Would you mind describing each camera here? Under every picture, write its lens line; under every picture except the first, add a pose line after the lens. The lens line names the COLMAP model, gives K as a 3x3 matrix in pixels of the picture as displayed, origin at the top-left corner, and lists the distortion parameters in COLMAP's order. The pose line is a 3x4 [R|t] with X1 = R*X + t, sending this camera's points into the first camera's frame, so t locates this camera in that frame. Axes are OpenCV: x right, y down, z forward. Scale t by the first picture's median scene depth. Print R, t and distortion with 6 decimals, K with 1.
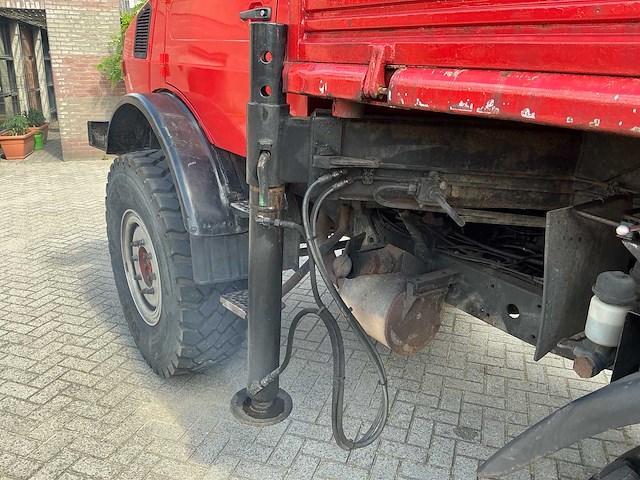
lens RADIAL K [[526.9, 0, 320.0], [0, 526.9, 240.0], [0, 0, 1]] dist [0.080573, -0.157008]
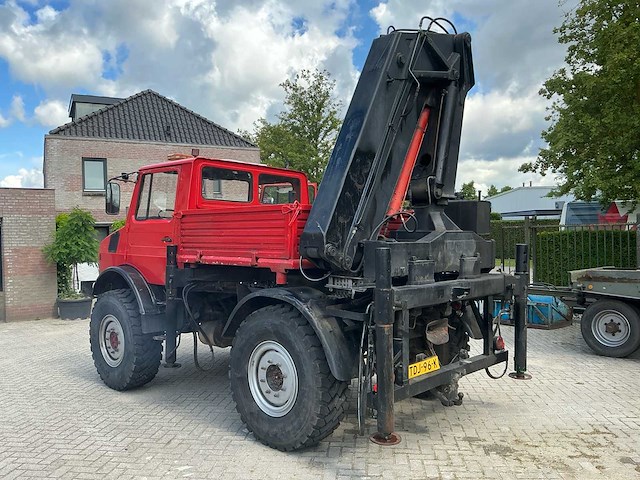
lens RADIAL K [[528.9, 0, 318.4], [0, 528.9, 241.1], [0, 0, 1]] dist [0.138070, -0.273279]
pose [[0.979494, -0.043147, 0.196801, 0.164748], [0.100842, 0.950631, -0.293481, 0.721819], [-0.174422, 0.307308, 0.935488, -2.519785]]
